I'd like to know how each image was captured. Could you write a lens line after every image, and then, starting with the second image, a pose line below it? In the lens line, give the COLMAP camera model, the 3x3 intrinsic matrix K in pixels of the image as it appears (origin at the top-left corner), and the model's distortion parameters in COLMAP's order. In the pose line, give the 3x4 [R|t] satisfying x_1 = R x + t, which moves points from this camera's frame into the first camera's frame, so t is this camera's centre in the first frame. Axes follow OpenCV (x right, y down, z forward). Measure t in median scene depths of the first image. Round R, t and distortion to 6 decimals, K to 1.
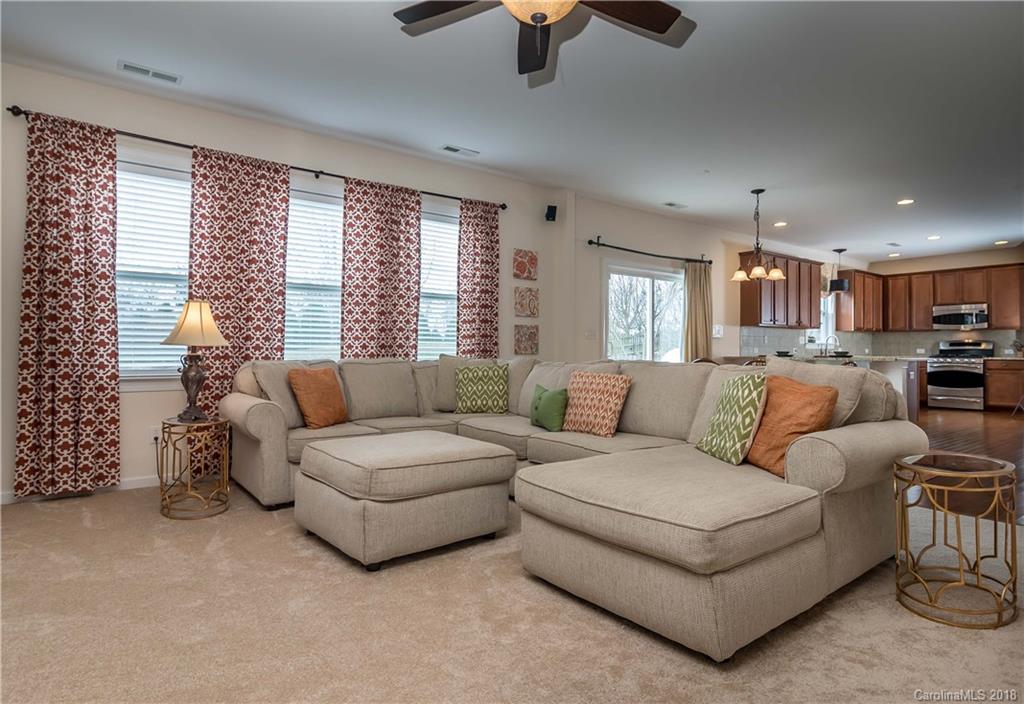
lens RADIAL K [[564.2, 0, 512.0], [0, 564.2, 352.0], [0, 0, 1]] dist [0.005584, -0.000313]
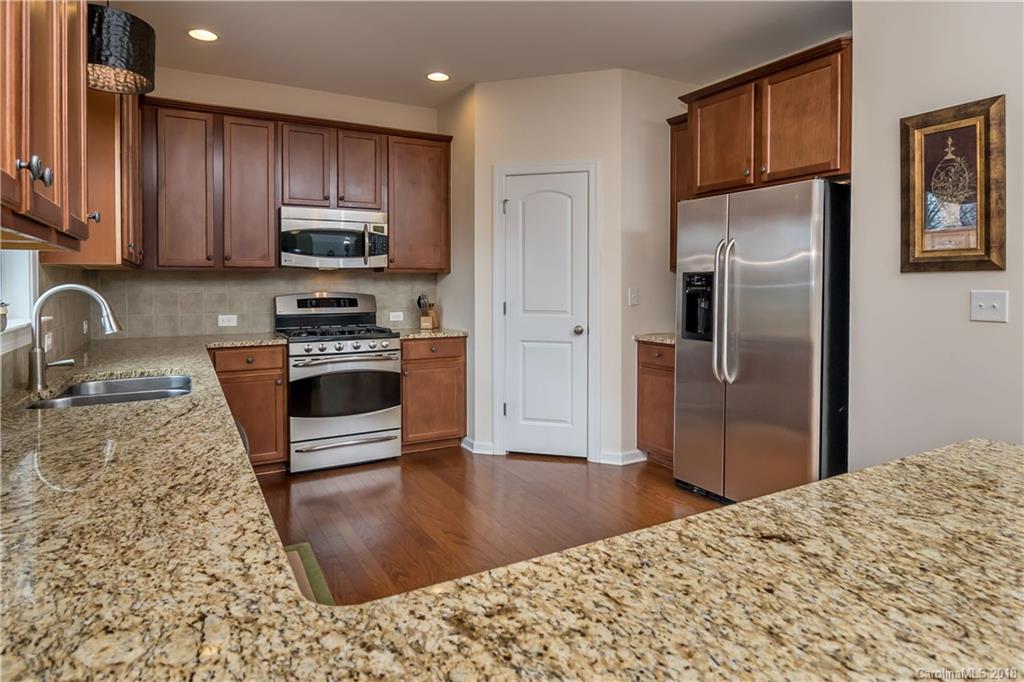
lens RADIAL K [[594.8, 0, 511.0], [0, 594.8, 295.3], [0, 0, 1]] dist [-0.002234, -0.000212]
pose [[0.127487, -0.022671, 0.991581, 0.376307], [0.001717, 0.999742, 0.022637, -0.030214], [-0.991839, -0.001183, 0.127493, 0.826366]]
